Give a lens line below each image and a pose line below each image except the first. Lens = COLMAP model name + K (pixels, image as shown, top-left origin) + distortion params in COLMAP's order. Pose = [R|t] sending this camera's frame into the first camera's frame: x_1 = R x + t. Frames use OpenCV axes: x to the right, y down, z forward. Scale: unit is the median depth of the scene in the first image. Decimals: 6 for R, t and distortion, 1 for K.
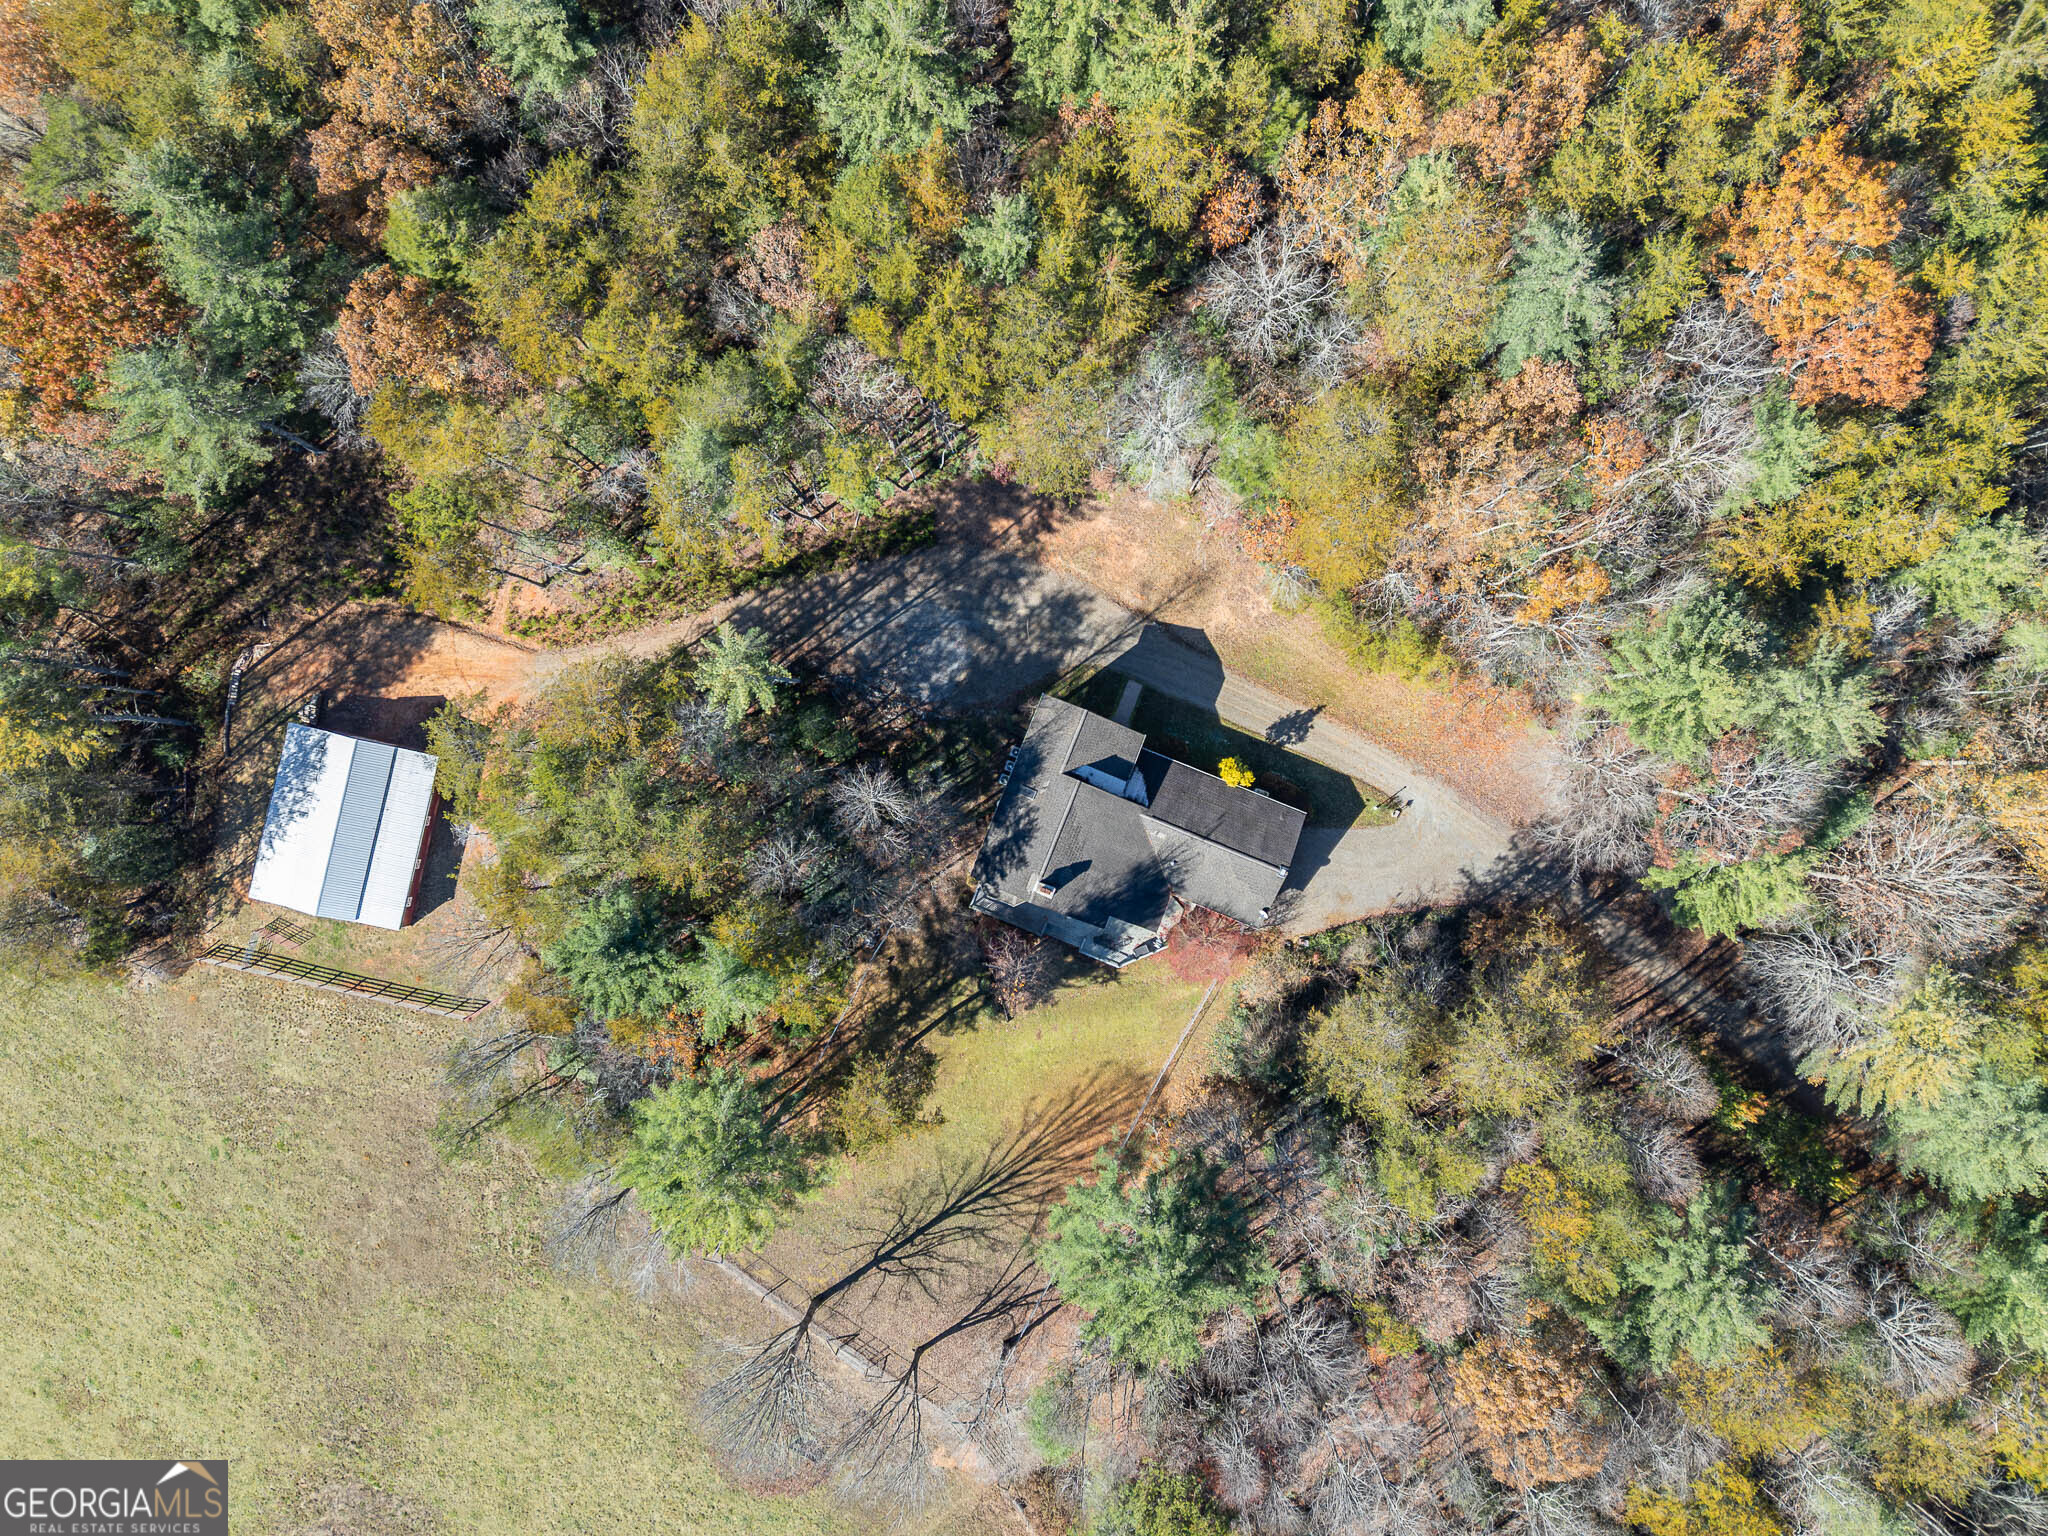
lens RADIAL K [[1471.4, 0, 1040.5], [0, 1471.4, 760.1], [0, 0, 1]] dist [0.075752, -0.054075]
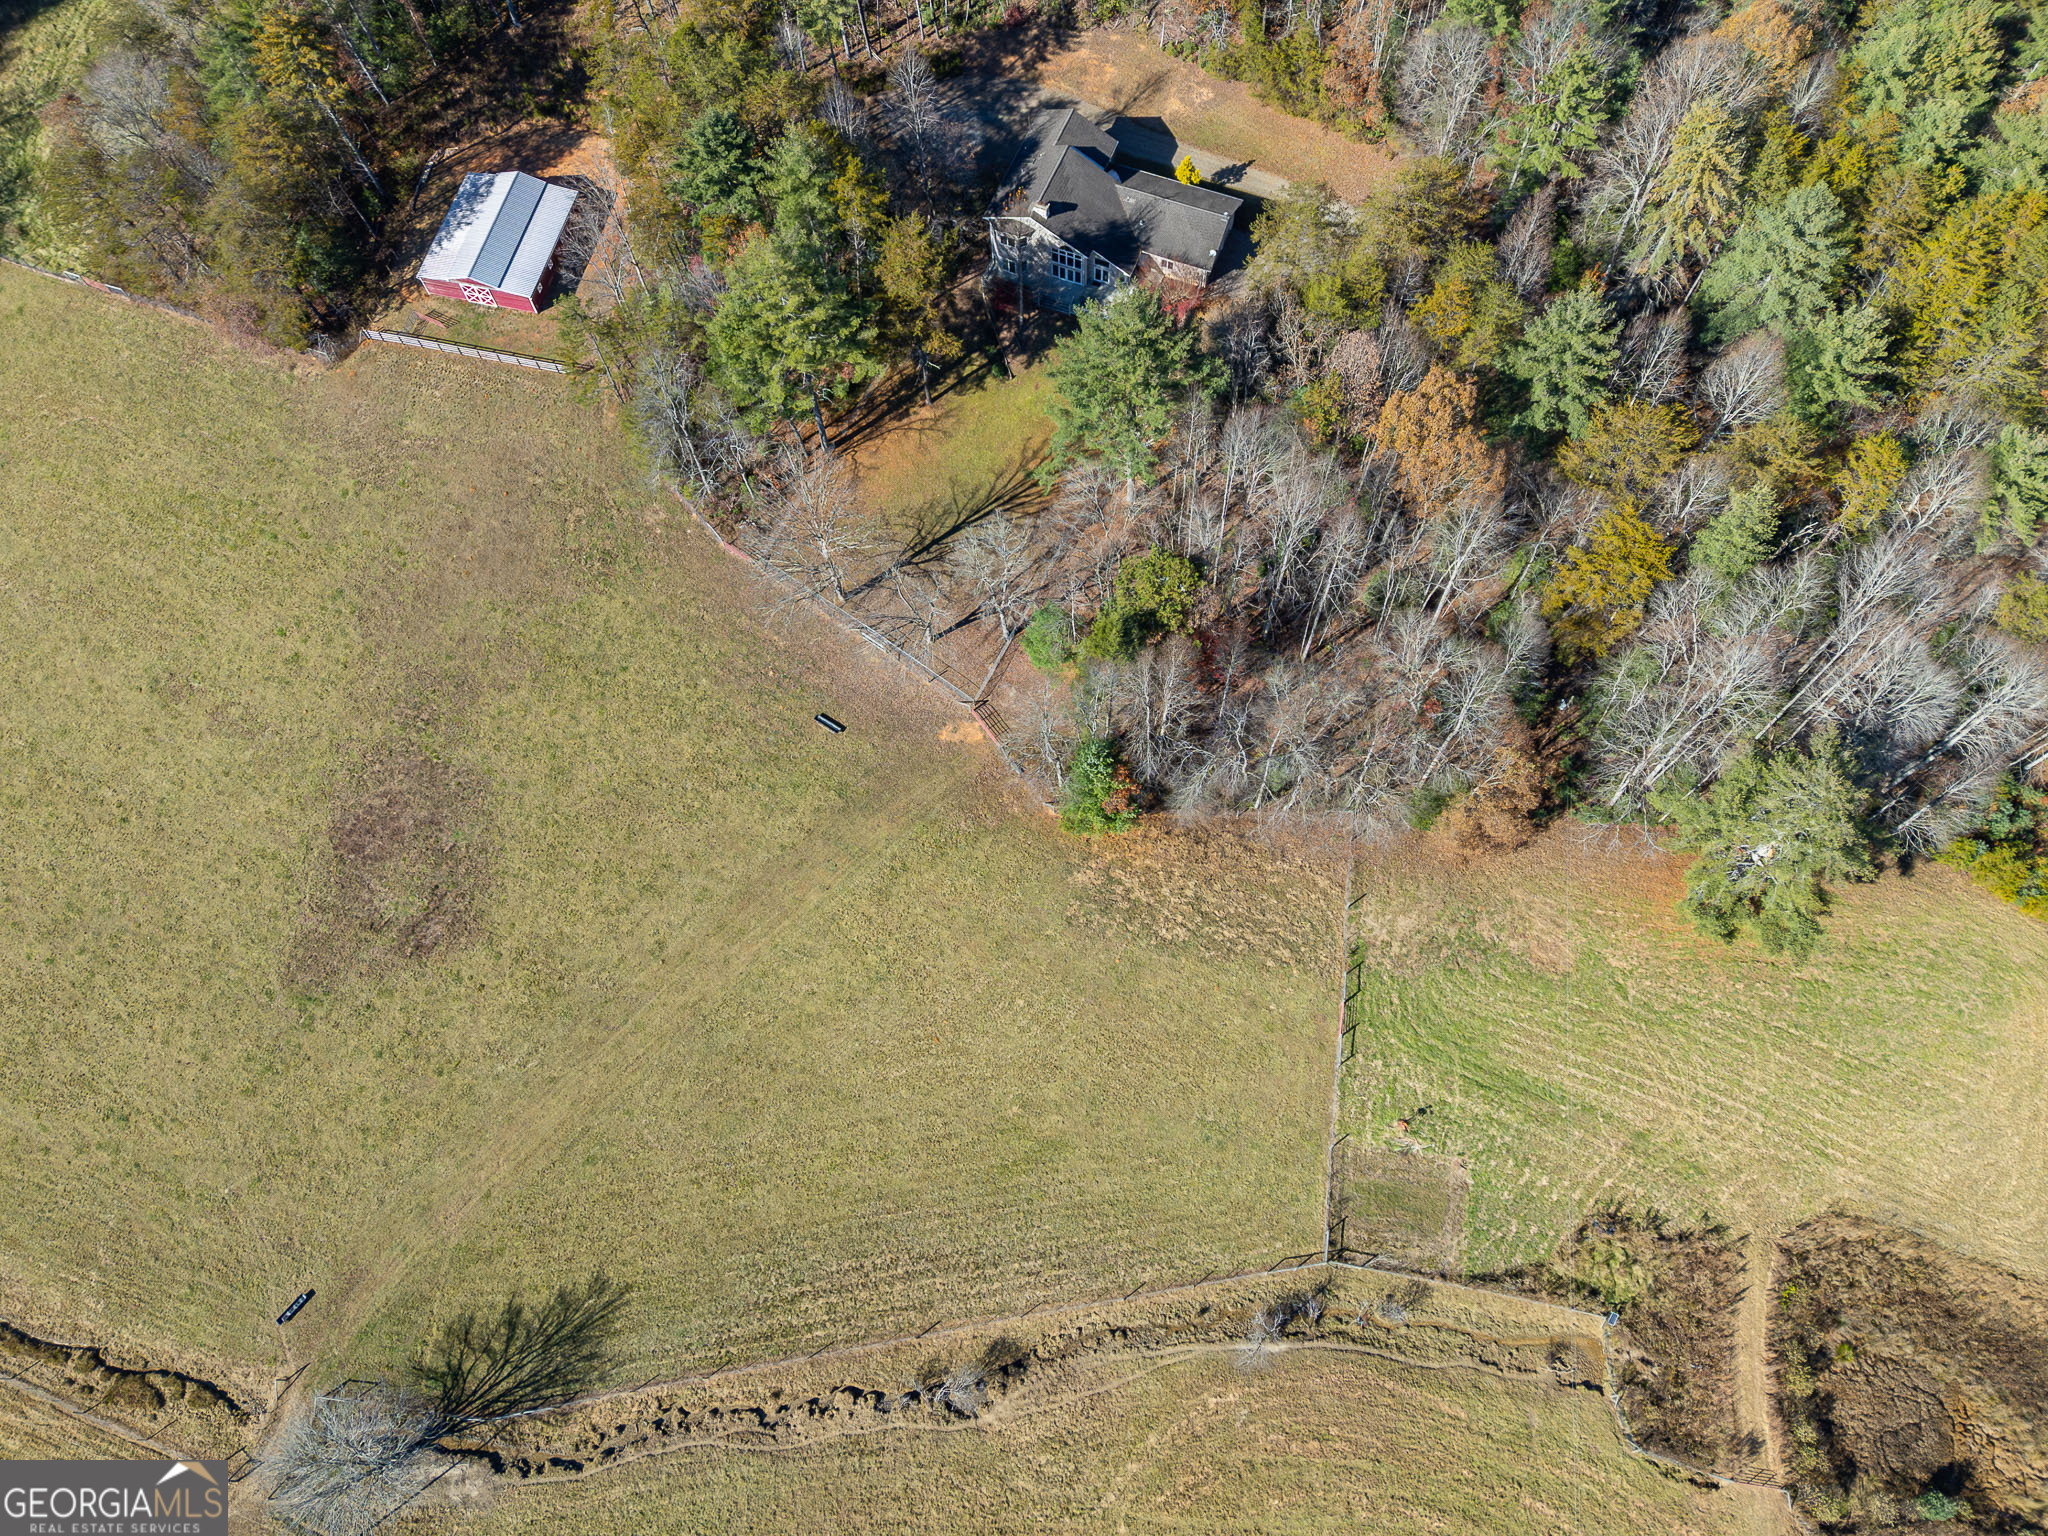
lens RADIAL K [[1471.4, 0, 1031.4], [0, 1471.4, 772.3], [0, 0, 1]] dist [0.075752, -0.054075]
pose [[0.999994, 0.003559, 0.000553, -0.004507], [-0.003041, 0.916536, -0.399940, 0.964512], [-0.001931, 0.399935, 0.916541, 0.000301]]
